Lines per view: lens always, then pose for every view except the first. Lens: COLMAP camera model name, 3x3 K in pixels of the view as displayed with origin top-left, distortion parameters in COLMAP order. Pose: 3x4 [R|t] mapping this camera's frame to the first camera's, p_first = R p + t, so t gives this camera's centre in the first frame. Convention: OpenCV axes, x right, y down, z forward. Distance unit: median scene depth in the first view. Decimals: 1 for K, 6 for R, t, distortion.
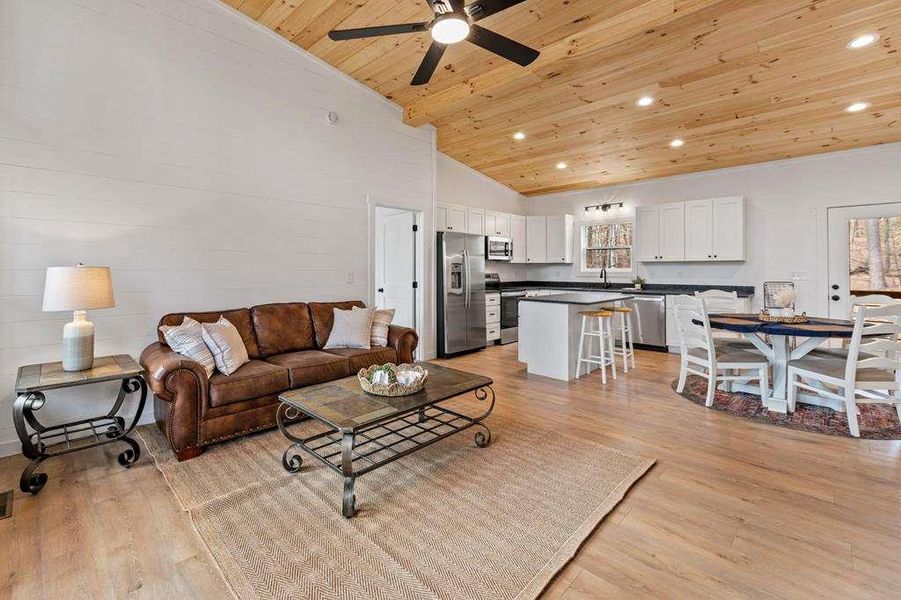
lens RADIAL K [[390.3, 0, 417.9], [0, 390.3, 267.9], [0, 0, 1]] dist [0.001070, -0.000184]
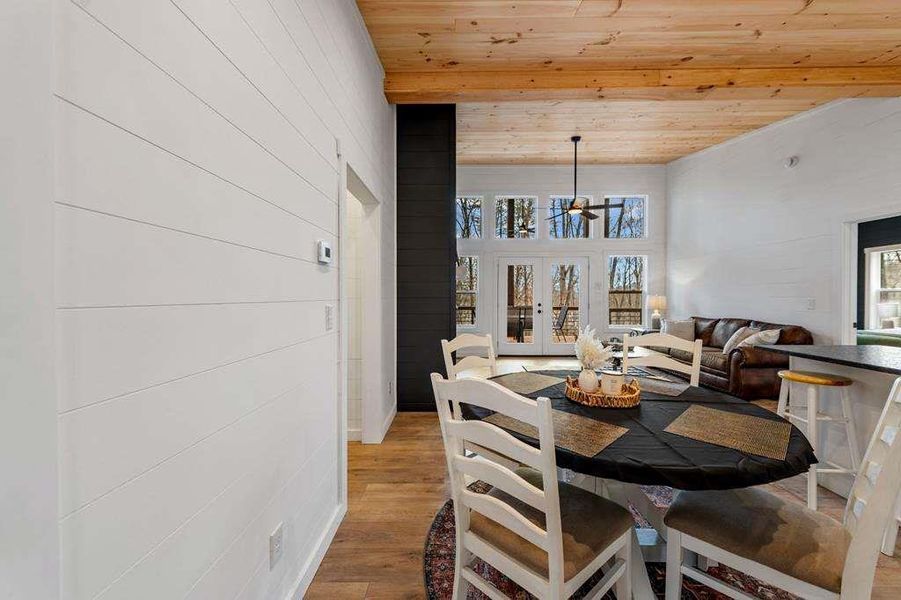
lens RADIAL K [[349.6, 0, 449.3], [0, 349.6, 299.4], [0, 0, 1]] dist [0.000955, -0.000109]
pose [[-0.706363, 0.008013, -0.707805, 0.969604], [0.002093, 0.999955, 0.009232, 0.001971], [0.707847, 0.005040, -0.706348, 0.819899]]
